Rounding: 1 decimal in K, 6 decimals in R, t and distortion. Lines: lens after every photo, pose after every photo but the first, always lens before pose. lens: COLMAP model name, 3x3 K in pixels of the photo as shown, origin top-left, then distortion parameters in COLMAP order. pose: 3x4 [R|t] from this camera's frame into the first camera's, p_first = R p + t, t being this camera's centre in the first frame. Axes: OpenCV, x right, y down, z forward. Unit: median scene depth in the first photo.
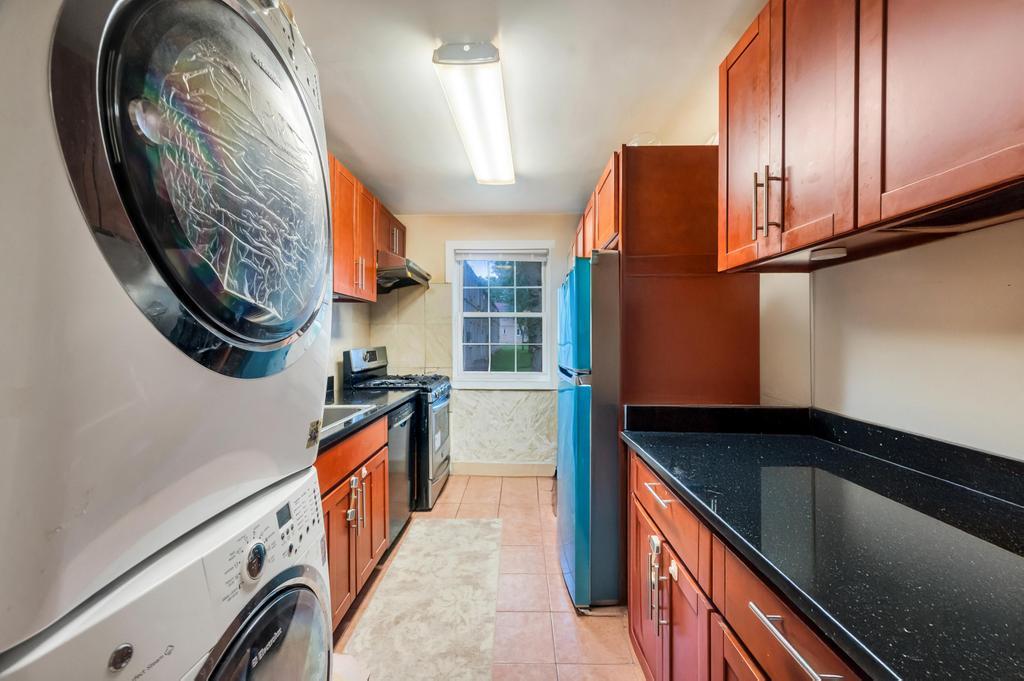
lens RADIAL K [[402.5, 0, 512.0], [0, 402.5, 340.5], [0, 0, 1]] dist [0.000764, 0.000067]
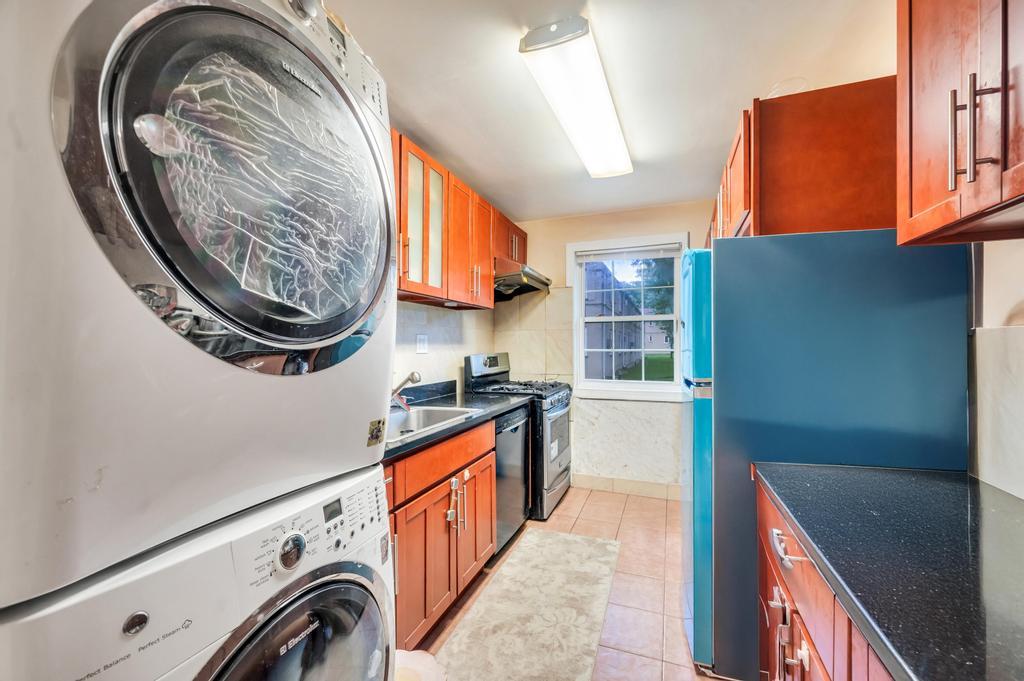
lens RADIAL K [[407.5, 0, 511.7], [0, 407.5, 345.8], [0, 0, 1]] dist [-0.000018, -0.000051]
pose [[0.940319, -0.002446, -0.340286, 0.102260], [0.000306, 0.999980, -0.006343, 0.009947], [0.340295, 0.005861, 0.940301, 0.081394]]
